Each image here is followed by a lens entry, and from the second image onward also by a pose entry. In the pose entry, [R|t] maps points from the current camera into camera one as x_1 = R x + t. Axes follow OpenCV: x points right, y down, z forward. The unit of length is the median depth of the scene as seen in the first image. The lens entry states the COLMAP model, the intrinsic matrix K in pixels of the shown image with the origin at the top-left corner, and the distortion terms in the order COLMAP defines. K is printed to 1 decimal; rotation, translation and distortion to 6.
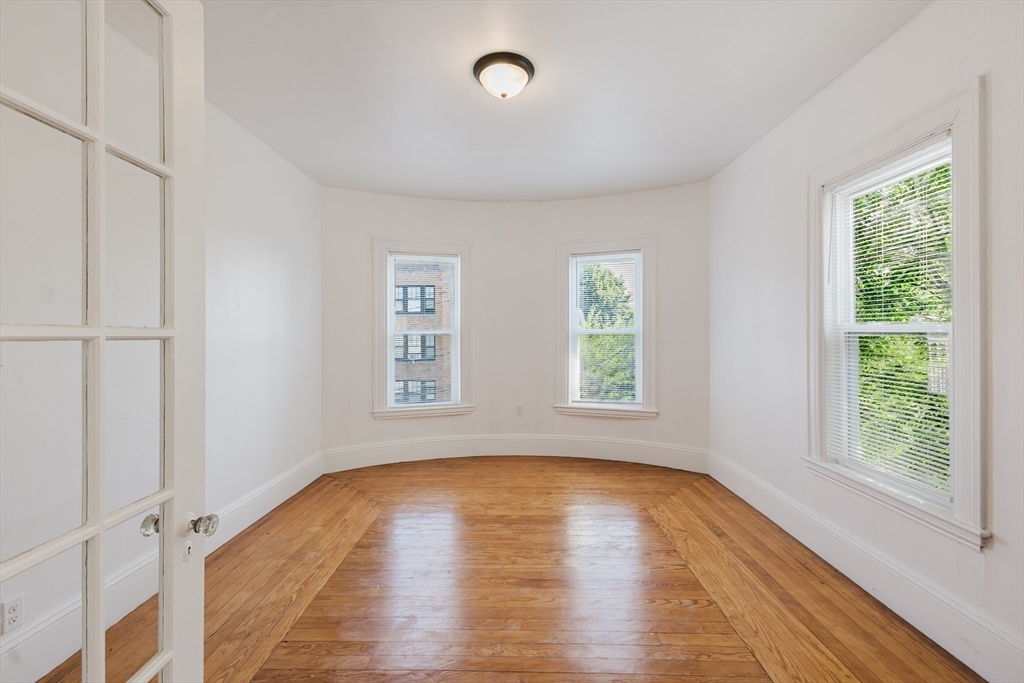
lens RADIAL K [[446.2, 0, 506.5], [0, 446.2, 334.7], [0, 0, 1]] dist [0.010257, -0.002122]
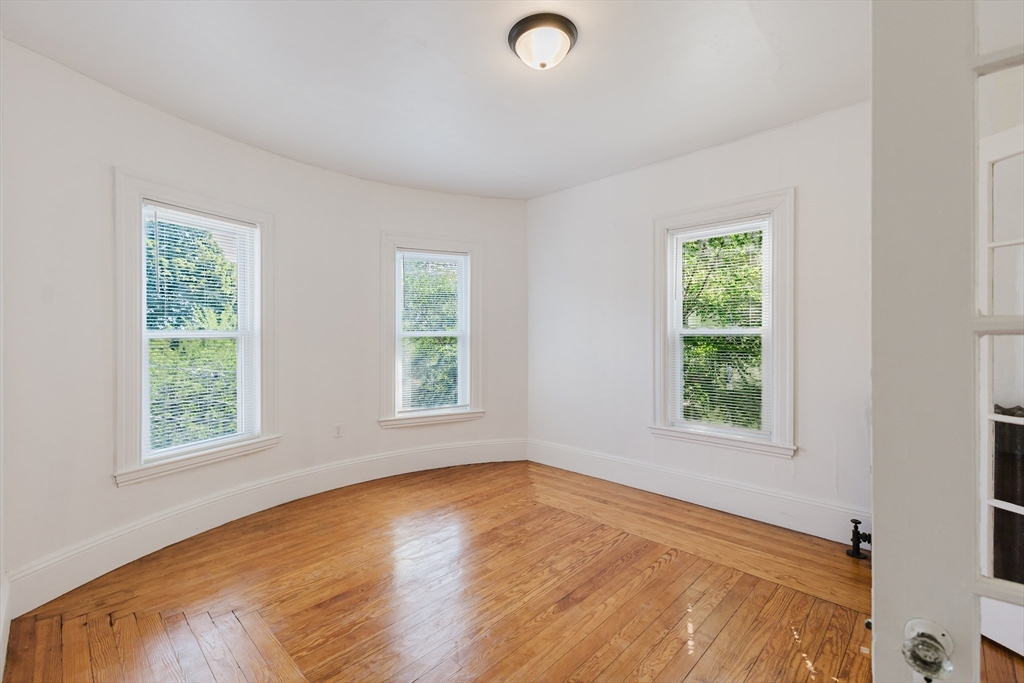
lens RADIAL K [[446.2, 0, 510.5], [0, 446.2, 341.7], [0, 0, 1]] dist [0.010257, -0.002122]
pose [[0.679076, -0.010237, 0.733996, -0.435730], [0.006134, 0.999947, 0.008272, 0.002082], [-0.734042, -0.001115, 0.679103, 0.279092]]
